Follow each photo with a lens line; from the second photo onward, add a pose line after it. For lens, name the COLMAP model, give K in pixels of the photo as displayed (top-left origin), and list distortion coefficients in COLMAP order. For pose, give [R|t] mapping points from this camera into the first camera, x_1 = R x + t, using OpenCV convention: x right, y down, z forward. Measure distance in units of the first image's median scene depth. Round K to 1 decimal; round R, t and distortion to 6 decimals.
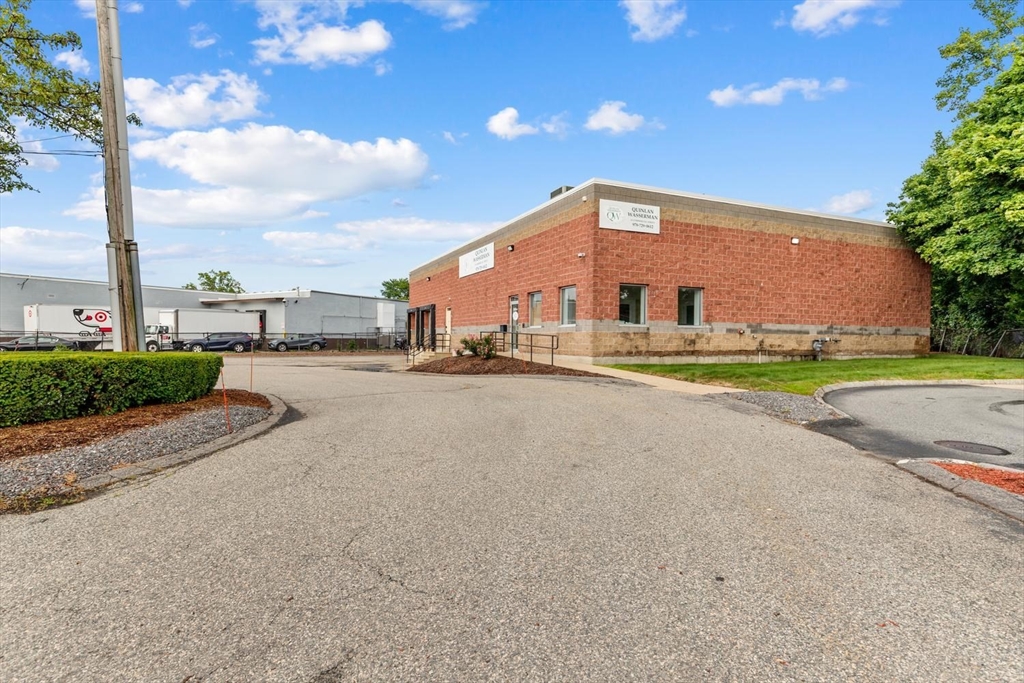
lens RADIAL K [[470.4, 0, 509.6], [0, 470.4, 355.2], [0, 0, 1]] dist [0.004626, -0.000027]
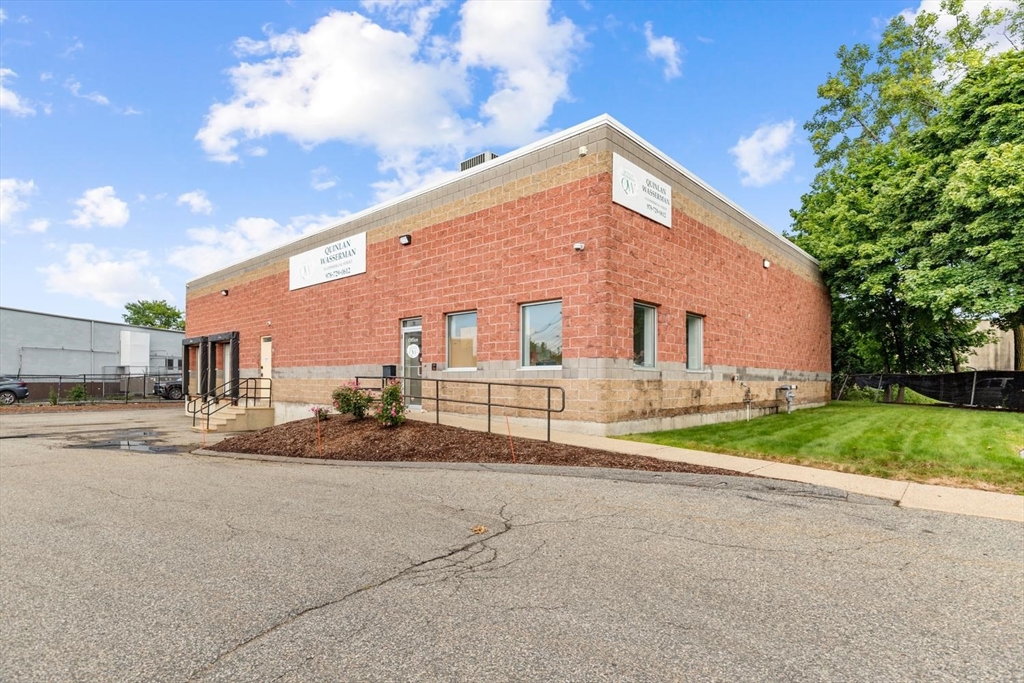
lens RADIAL K [[537.9, 0, 512.8], [0, 537.9, 387.6], [0, 0, 1]] dist [-0.002695, -0.000731]
pose [[0.934763, -0.004478, 0.355244, -0.123737], [0.012781, 0.999697, -0.021030, -0.020857], [-0.355042, 0.024198, 0.934537, 0.323670]]
